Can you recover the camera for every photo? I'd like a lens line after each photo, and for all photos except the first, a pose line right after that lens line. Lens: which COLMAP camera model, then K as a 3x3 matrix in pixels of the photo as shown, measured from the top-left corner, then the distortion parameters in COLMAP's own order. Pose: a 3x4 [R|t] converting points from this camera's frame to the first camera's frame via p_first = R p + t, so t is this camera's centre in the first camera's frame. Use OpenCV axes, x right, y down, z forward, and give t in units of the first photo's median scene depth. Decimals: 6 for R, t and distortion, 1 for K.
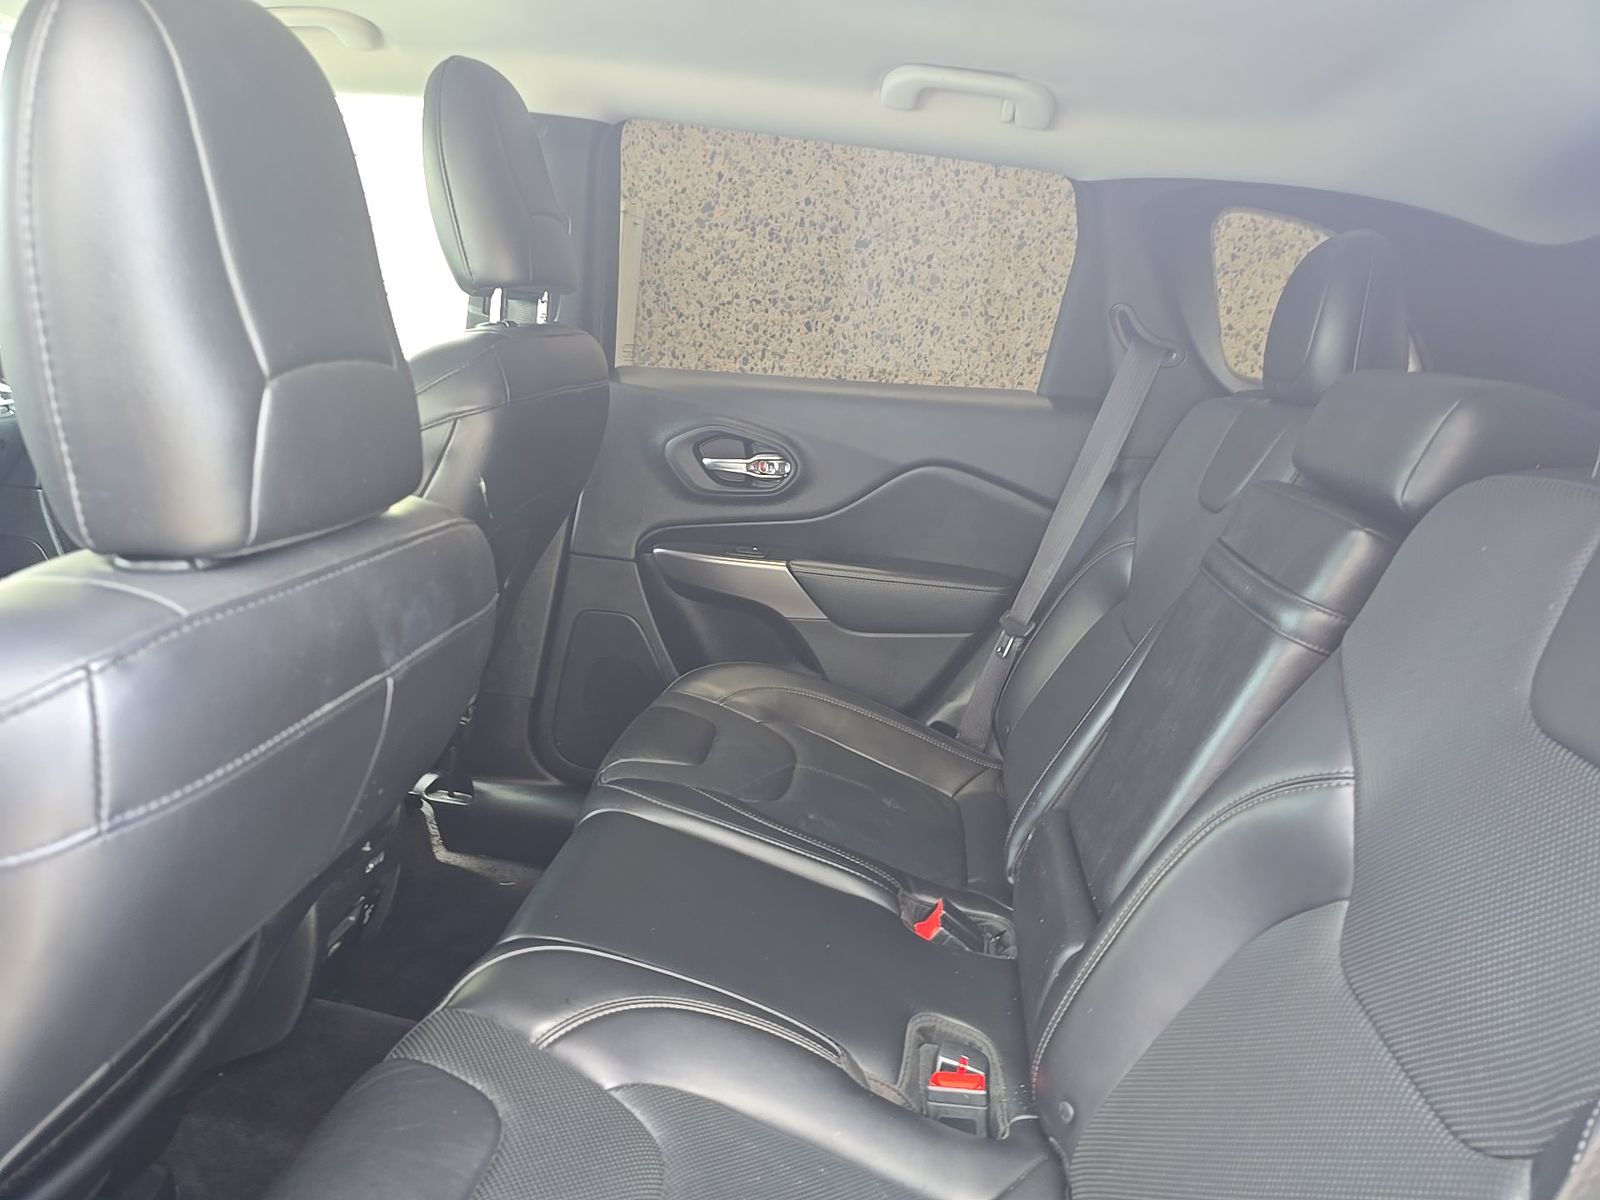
lens RADIAL K [[1096.1, 0, 813.3], [0, 1096.1, 624.6], [0, 0, 1]] dist [0.046654, -0.039154]
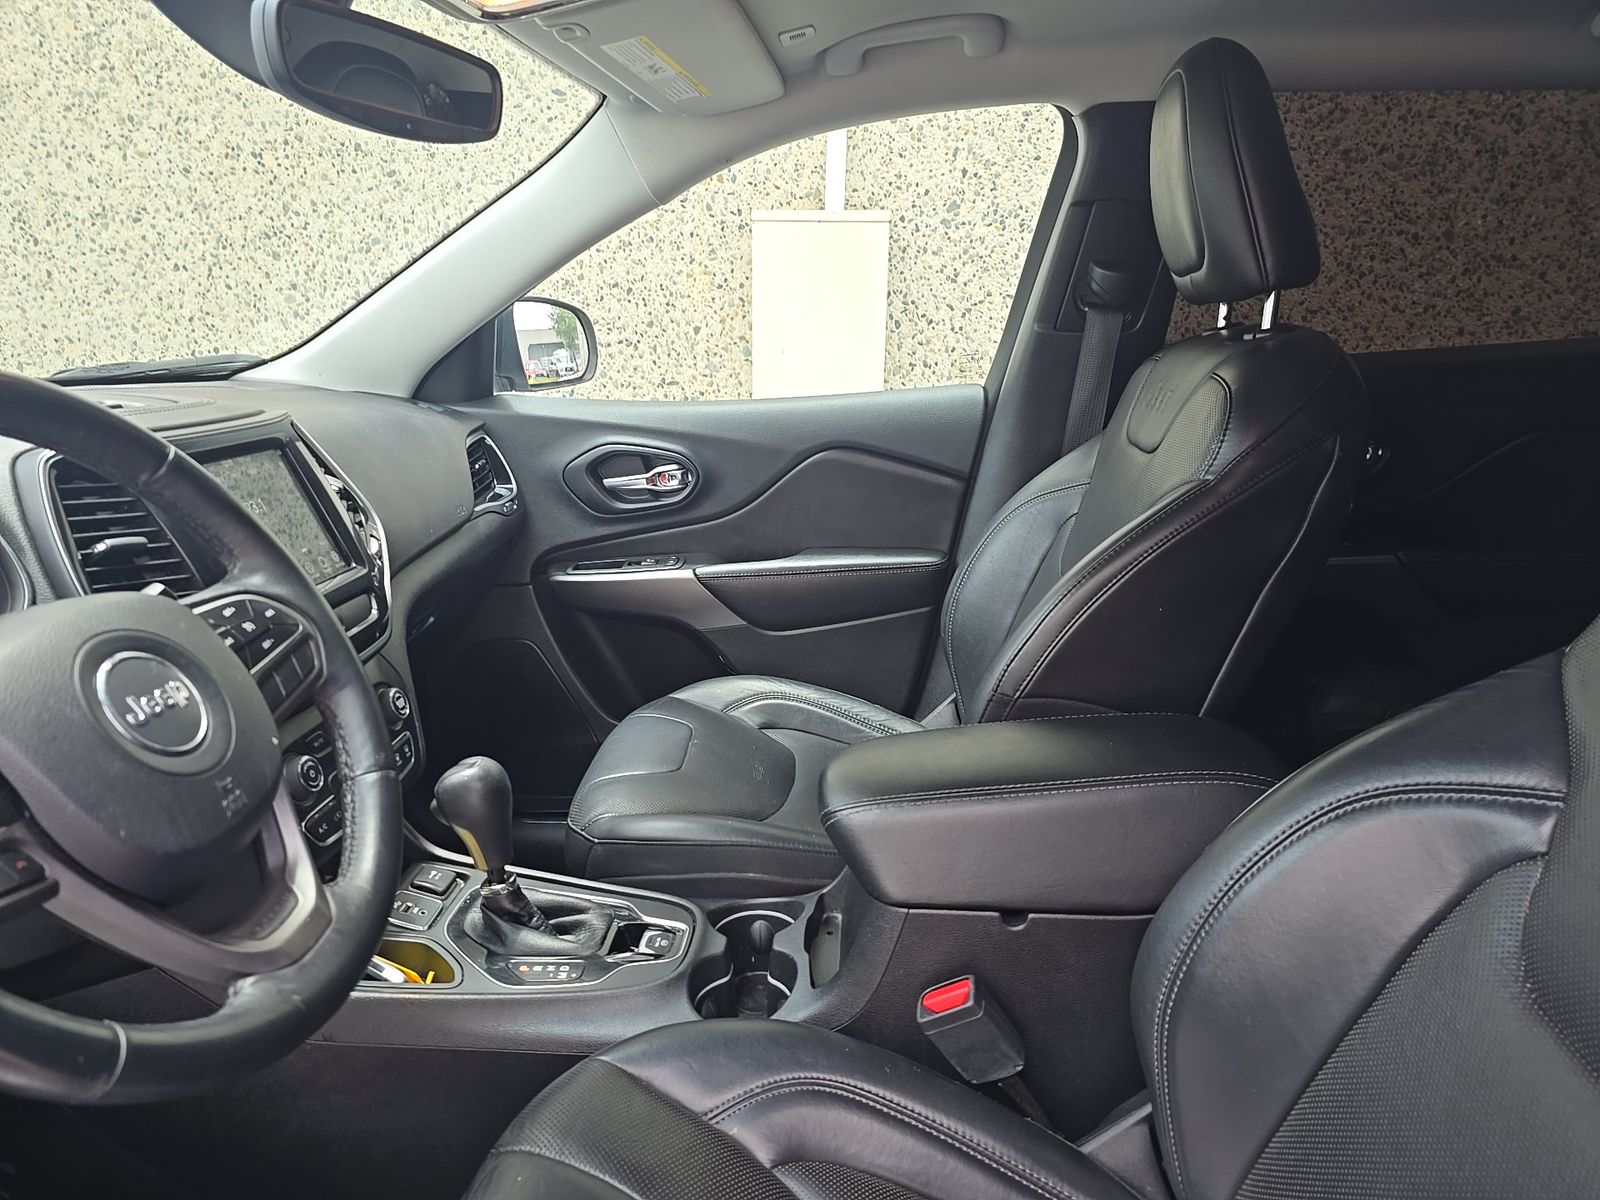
lens RADIAL K [[1096.1, 0, 803.7], [0, 1096.1, 611.2], [0, 0, 1]] dist [0.046654, -0.039154]
pose [[0.990456, -0.135593, 0.024722, -0.294027], [0.135885, 0.990669, -0.010536, -0.037929], [-0.023063, 0.013795, 0.999639, 0.051593]]
